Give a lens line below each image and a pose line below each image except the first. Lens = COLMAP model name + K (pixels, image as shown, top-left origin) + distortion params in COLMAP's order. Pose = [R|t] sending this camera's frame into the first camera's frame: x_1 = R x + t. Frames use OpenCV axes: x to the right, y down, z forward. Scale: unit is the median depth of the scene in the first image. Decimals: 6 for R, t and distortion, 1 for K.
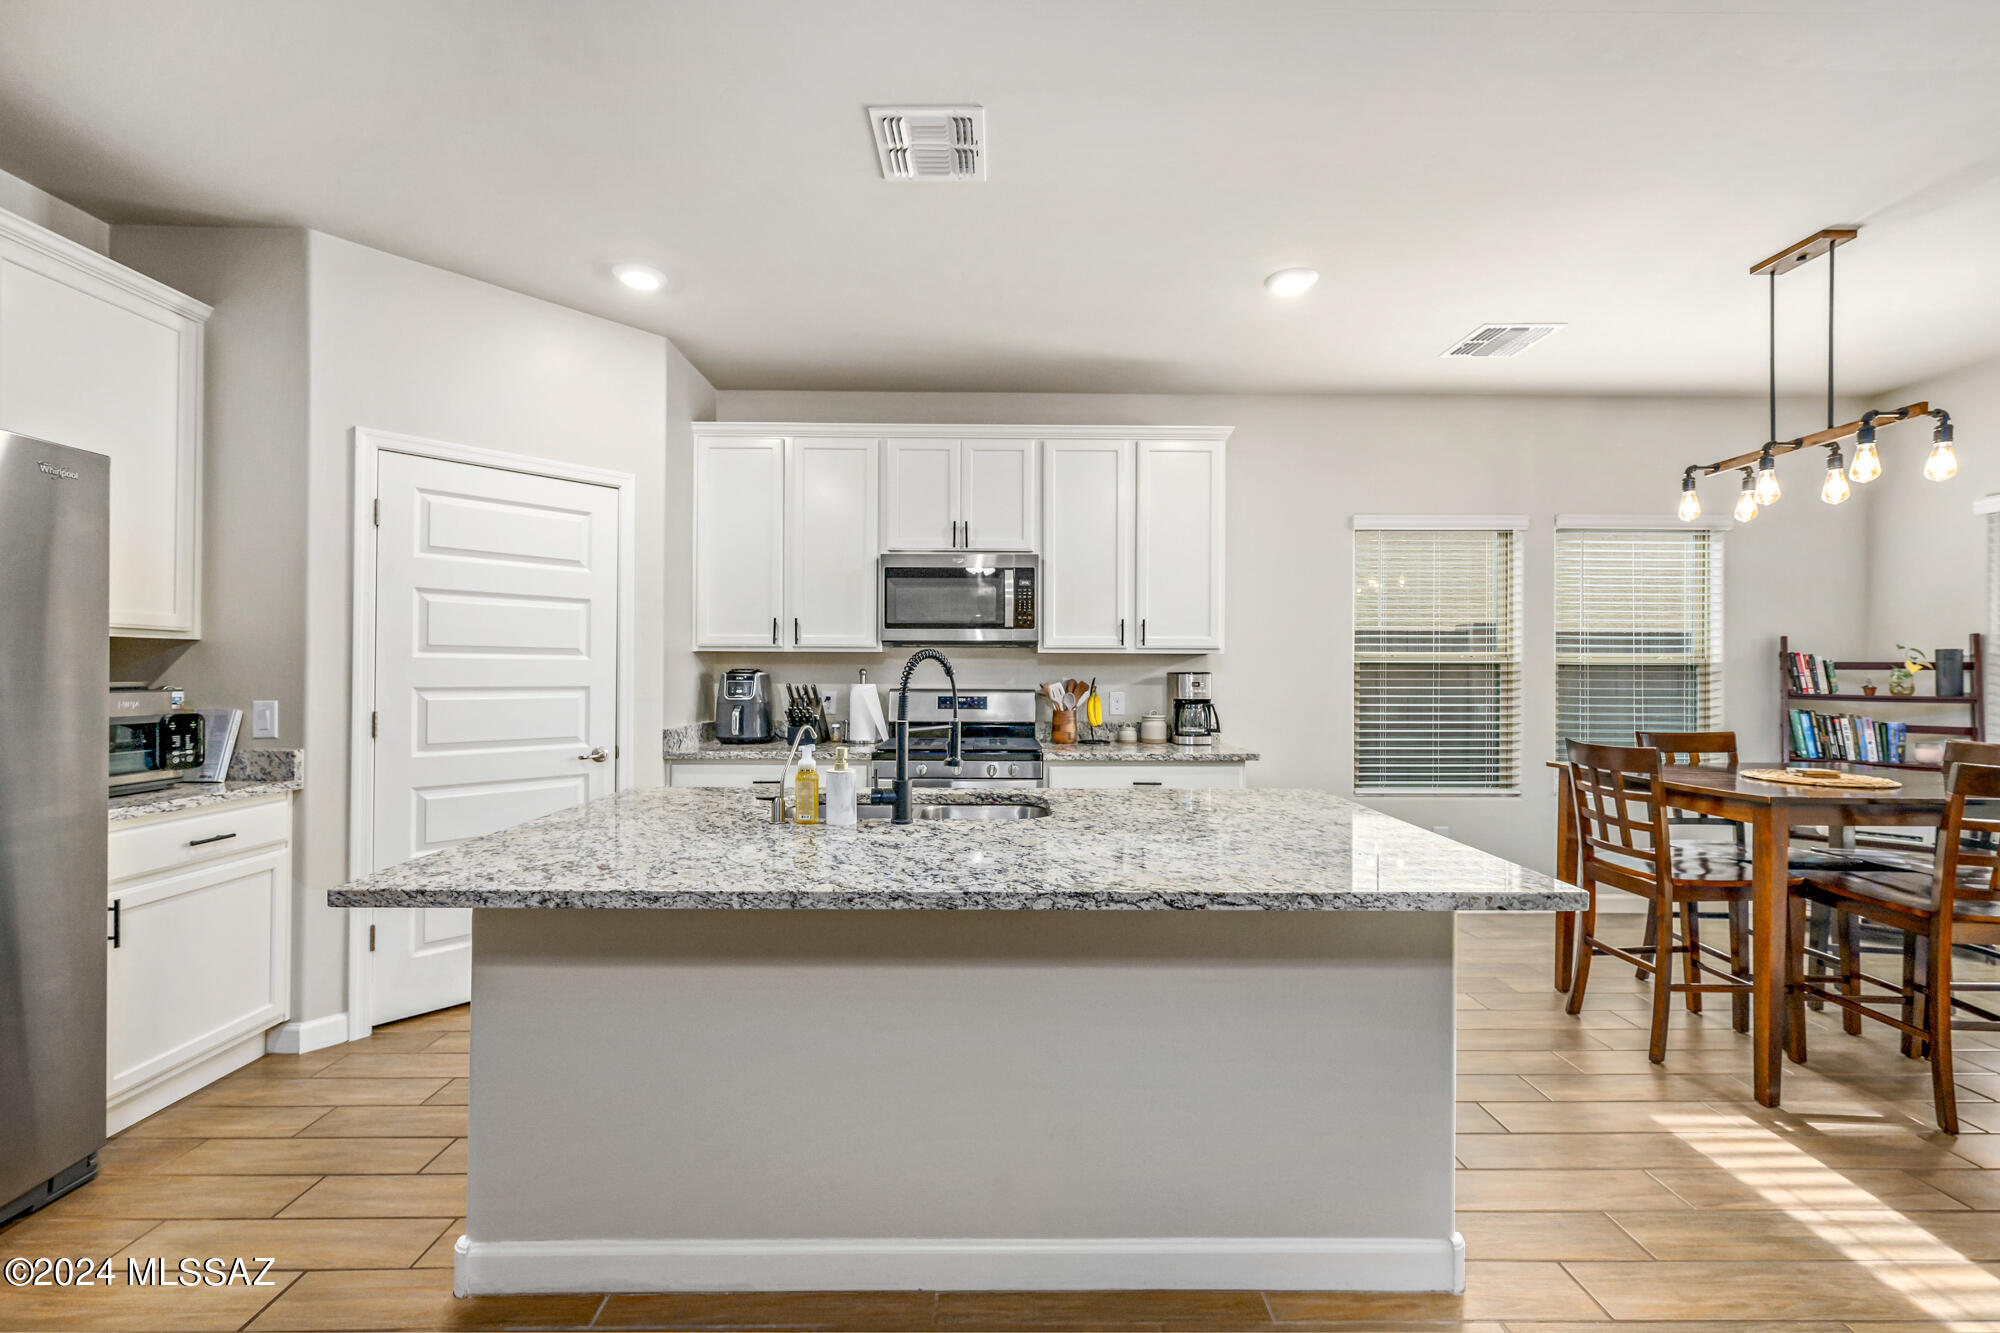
lens RADIAL K [[792.1, 0, 997.8], [0, 792.1, 671.2], [0, 0, 1]] dist [-0.000215, 0.000271]
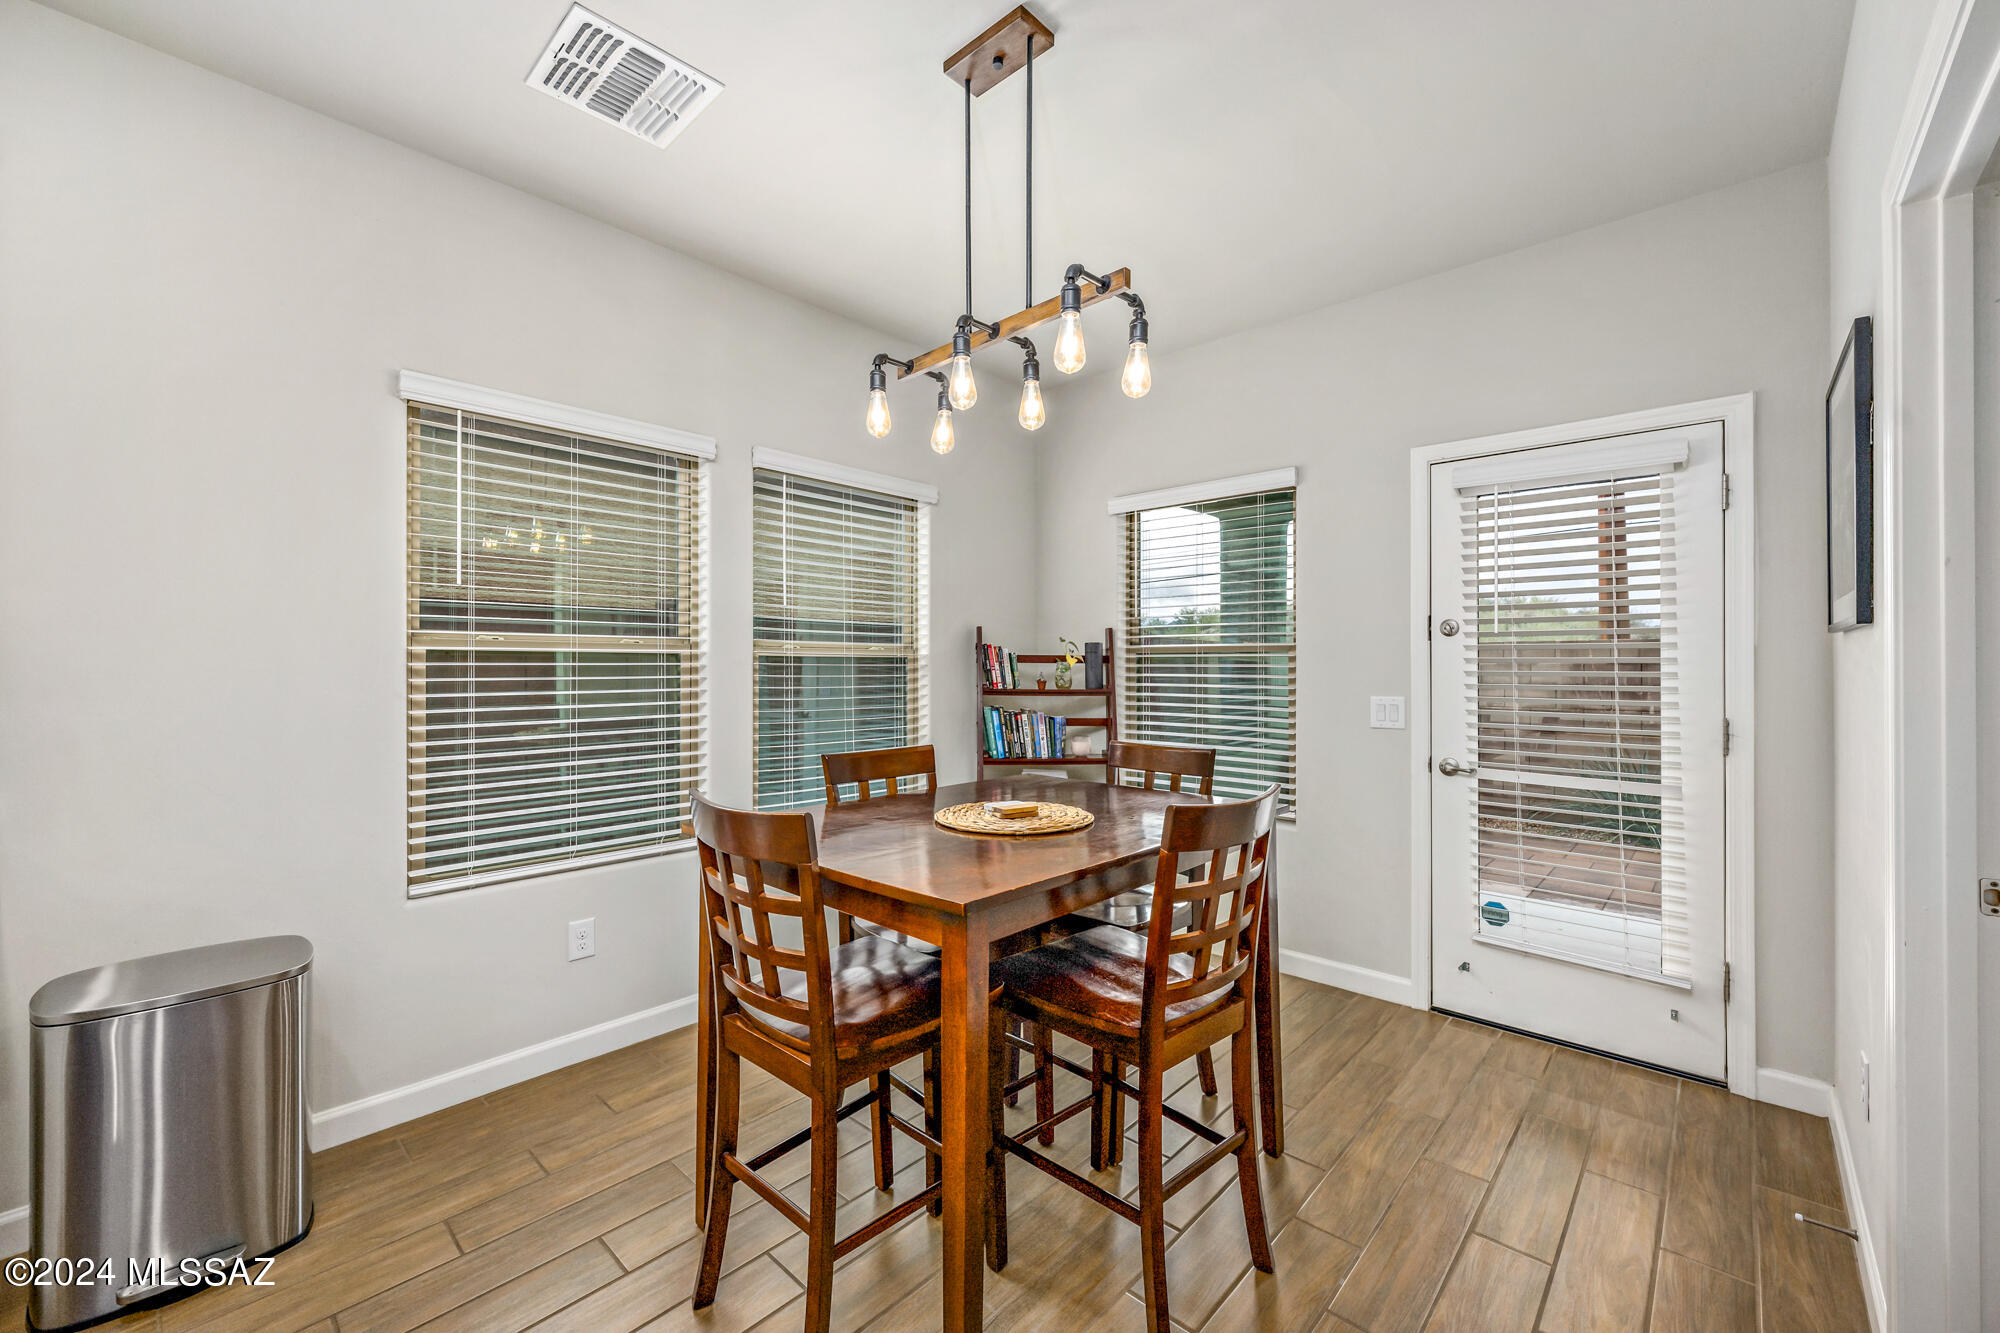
lens RADIAL K [[792.1, 0, 999.1], [0, 792.1, 660.2], [0, 0, 1]] dist [-0.000215, 0.000271]
pose [[0.689564, 0.000948, 0.724224, 0.374854], [0.003900, 0.999980, -0.005022, -0.000667], [-0.724214, 0.006287, 0.689547, 0.381968]]
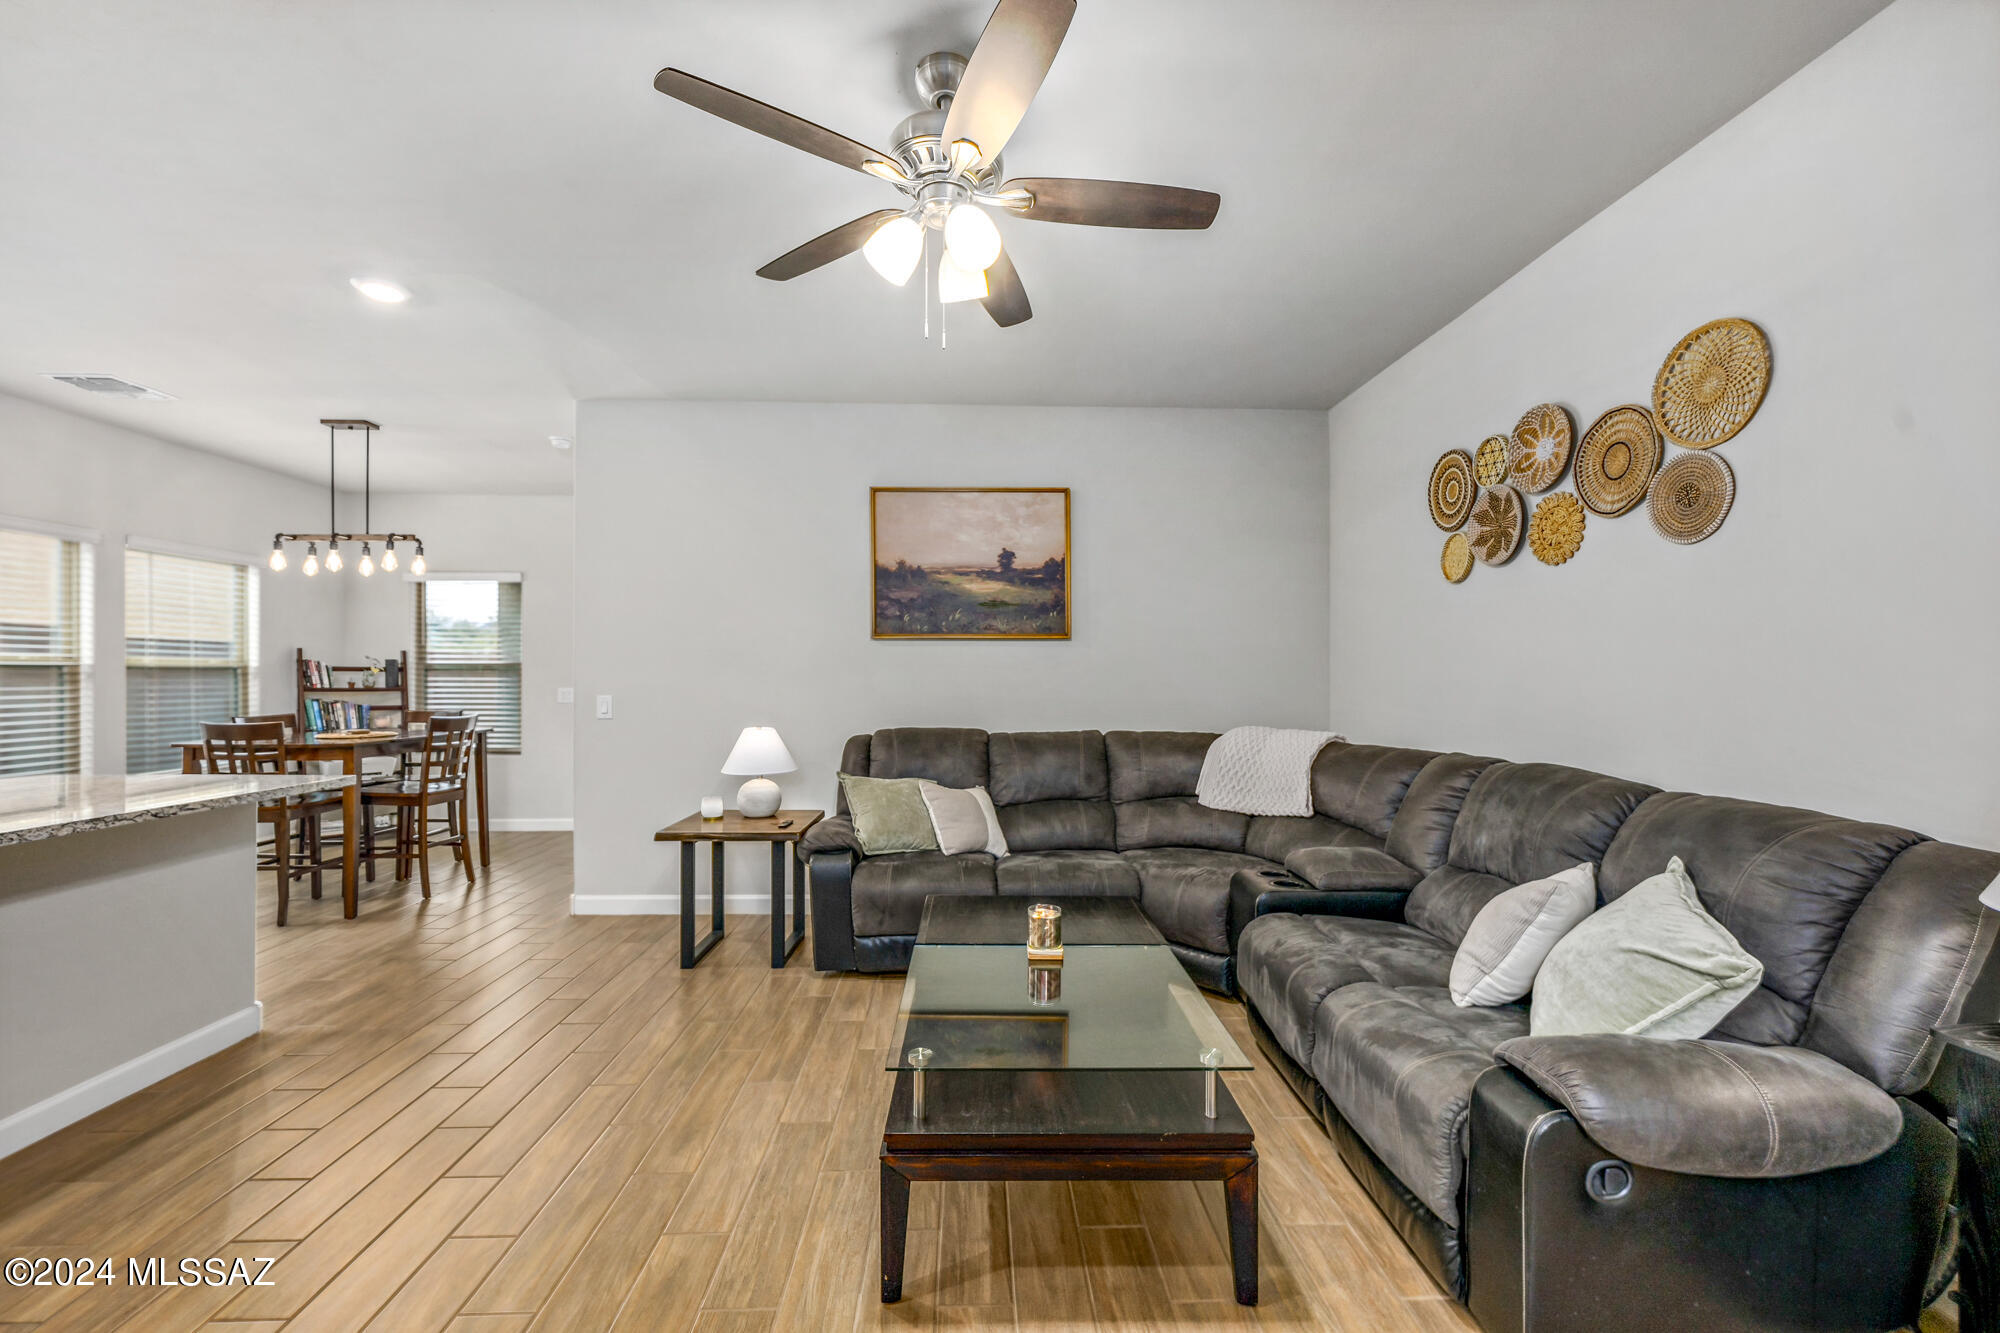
lens RADIAL K [[792.1, 0, 993.9], [0, 792.1, 673.8], [0, 0, 1]] dist [-0.000215, 0.000271]
pose [[-0.022787, -0.002541, 0.999737, -0.509732], [0.001876, 0.999995, 0.002584, 0.001038], [-0.999739, 0.001934, -0.022782, -0.240059]]
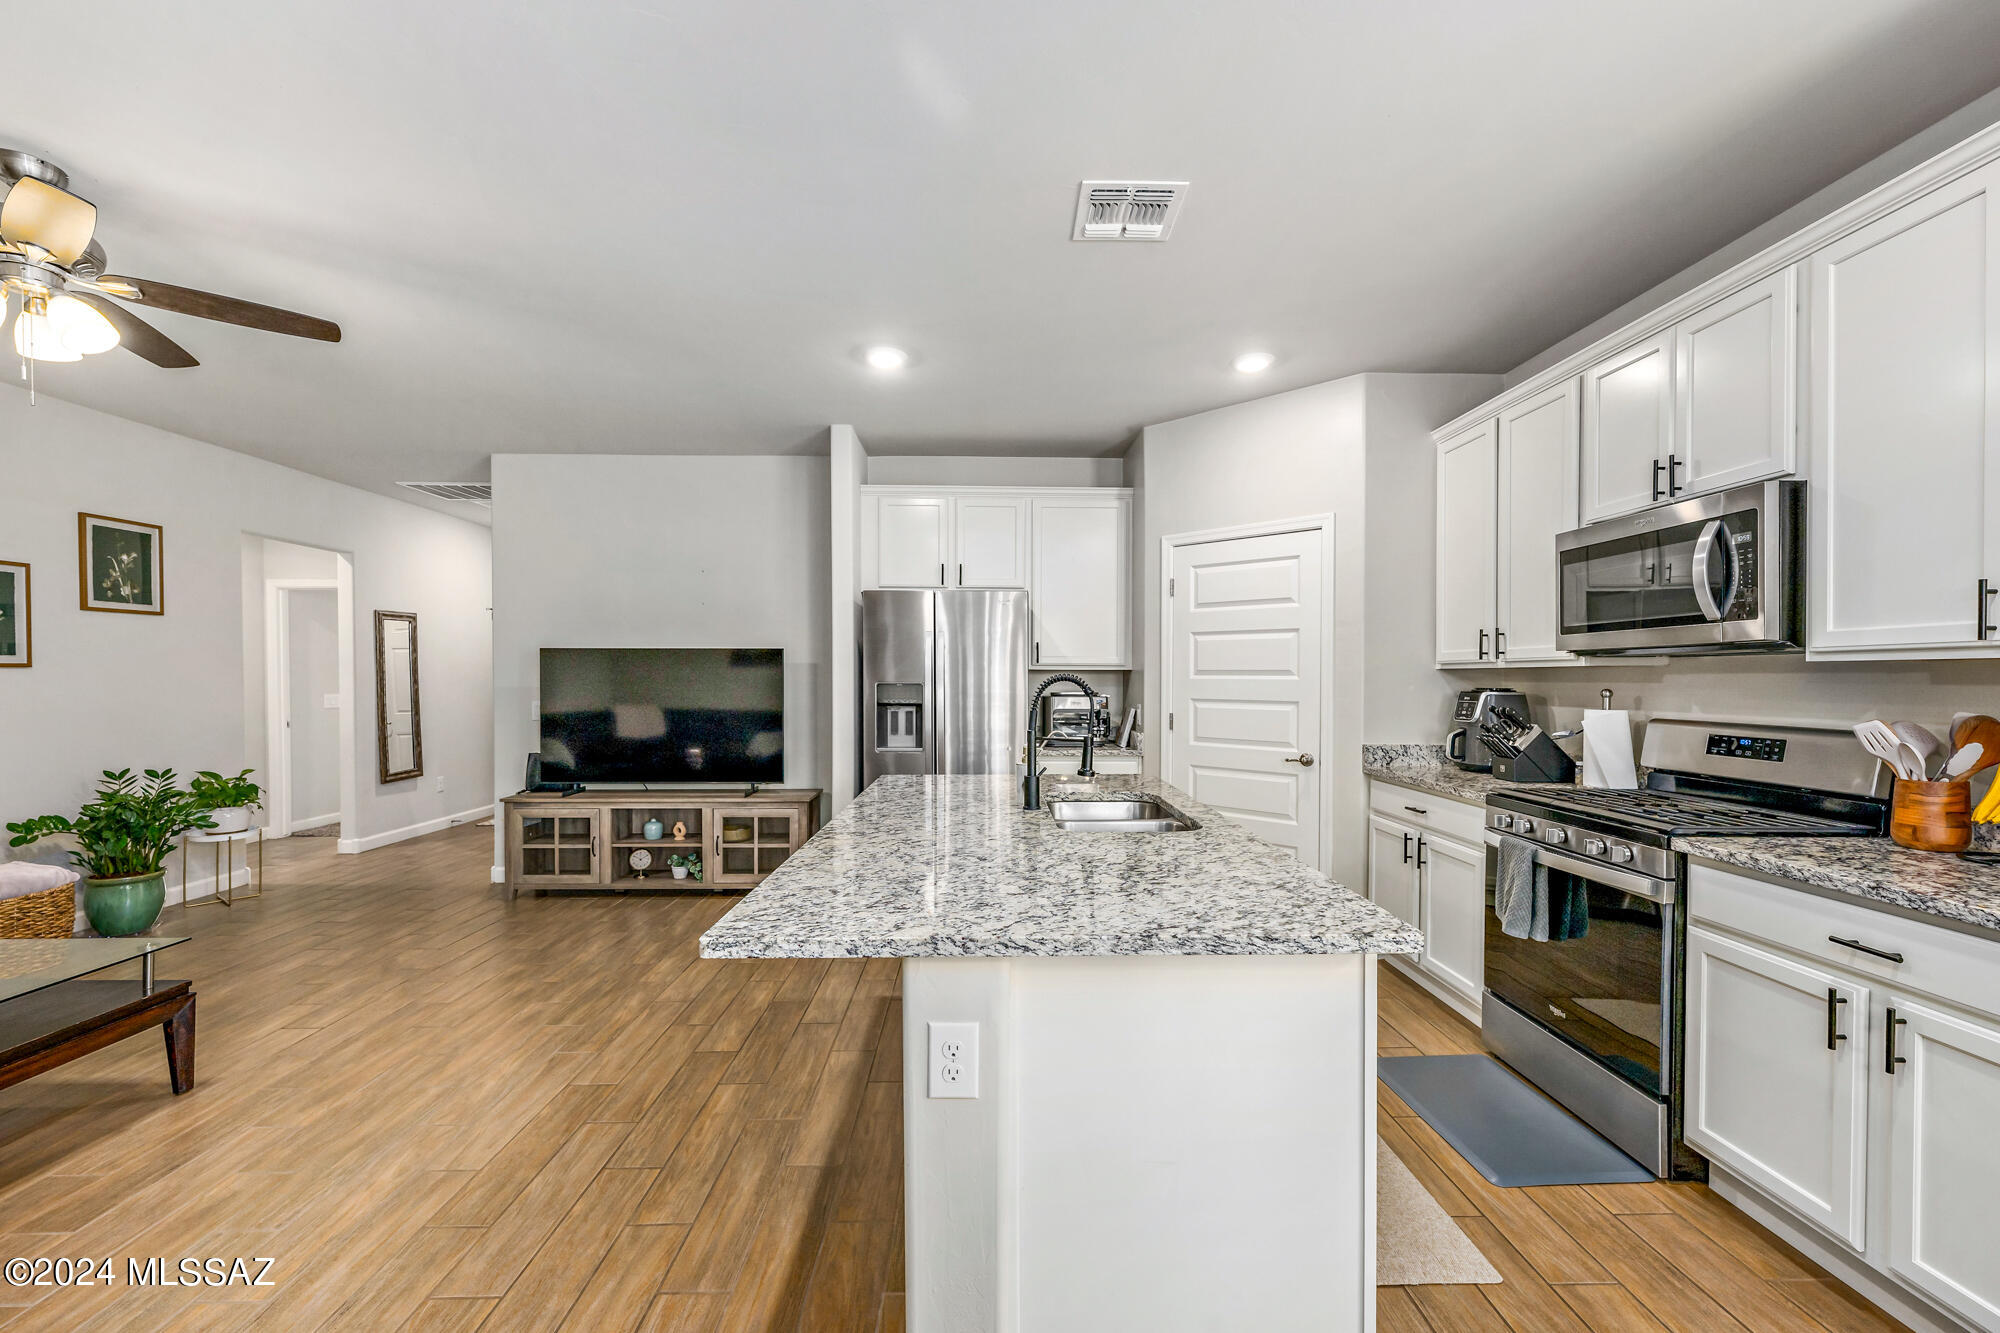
lens RADIAL K [[792.1, 0, 1000.1], [0, 792.1, 688.0], [0, 0, 1]] dist [-0.000215, 0.000271]
pose [[-0.000506, 0.008222, -0.999966, 0.582190], [-0.005868, 0.999949, 0.008225, -0.006473], [0.999983, 0.005872, -0.000458, 0.476265]]
